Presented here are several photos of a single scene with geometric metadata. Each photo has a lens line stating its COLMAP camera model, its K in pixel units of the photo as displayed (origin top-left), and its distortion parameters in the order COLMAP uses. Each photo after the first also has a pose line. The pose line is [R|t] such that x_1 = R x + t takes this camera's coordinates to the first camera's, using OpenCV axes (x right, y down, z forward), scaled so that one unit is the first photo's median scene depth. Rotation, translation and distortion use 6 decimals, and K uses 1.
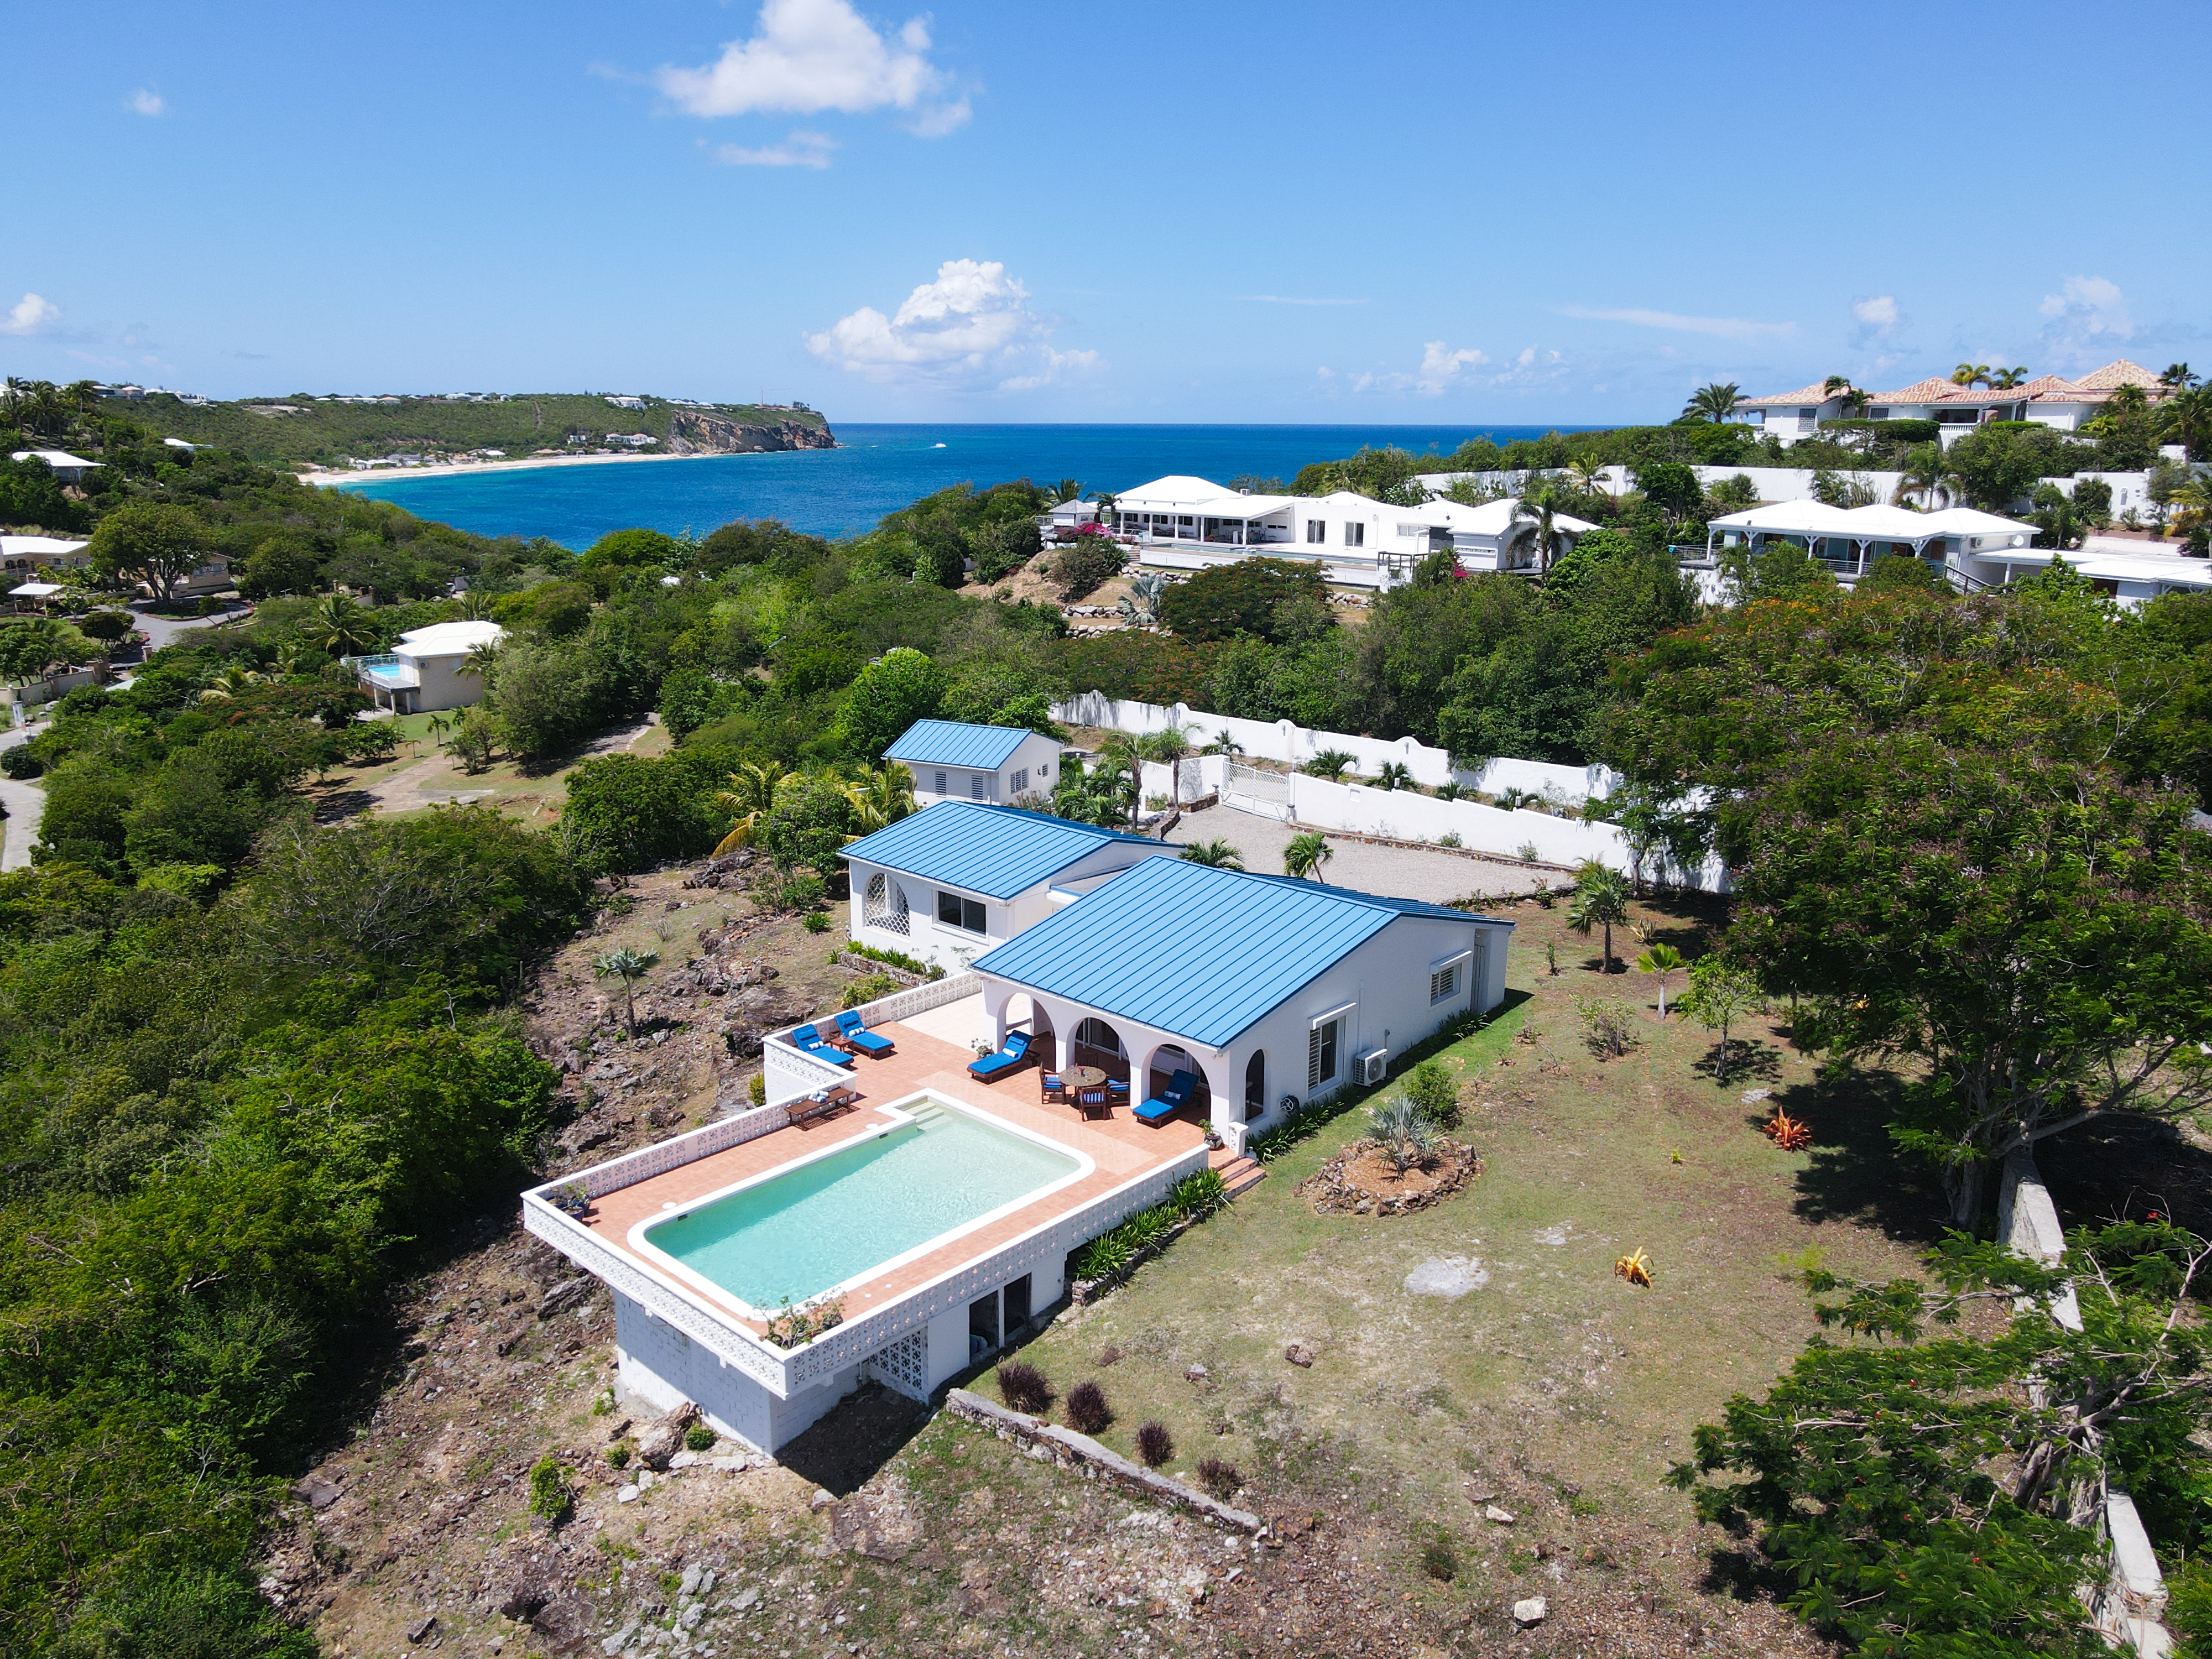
lens RADIAL K [[1621.7, 0, 1090.3], [0, 1621.7, 833.5], [0, 0, 1]] dist [0.005276, 0.025659]
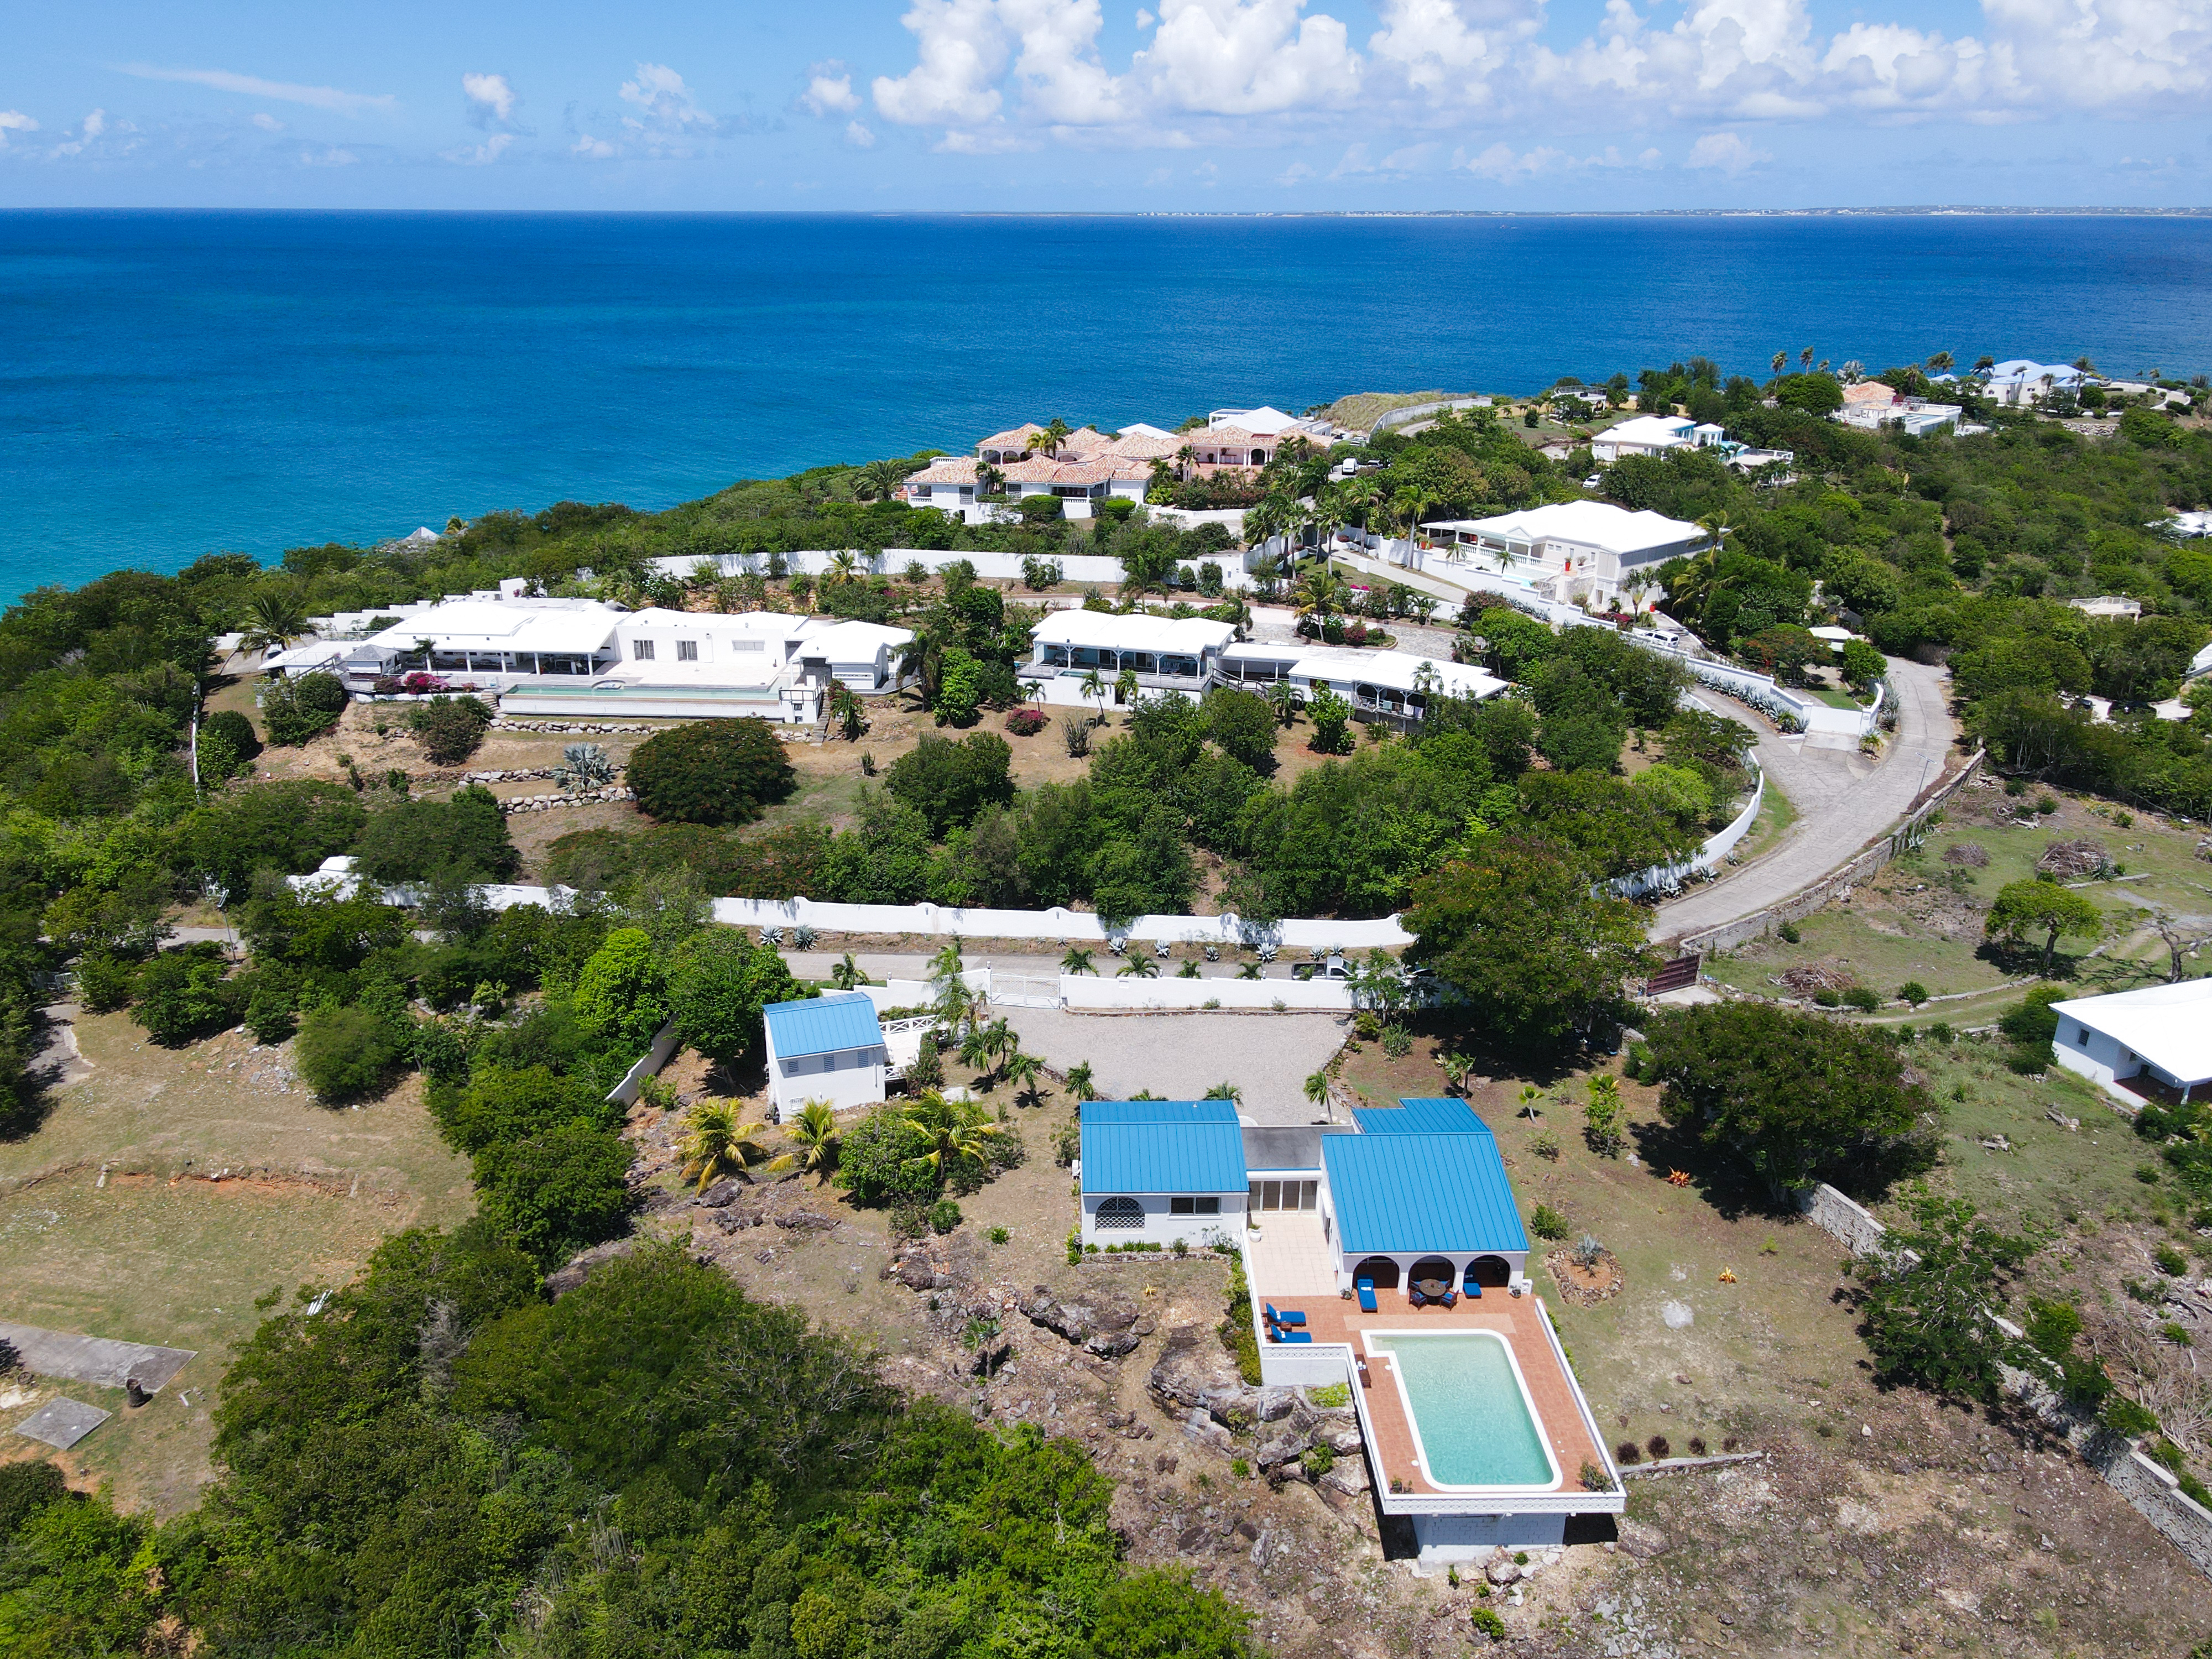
lens RADIAL K [[1621.7, 0, 1090.3], [0, 1621.7, 833.5], [0, 0, 1]] dist [0.005276, 0.025659]
pose [[0.720942, -0.255047, 0.644355, -0.649892], [0.175365, 0.966692, 0.186425, -0.367976], [-0.670440, -0.021405, 0.741655, -0.041590]]
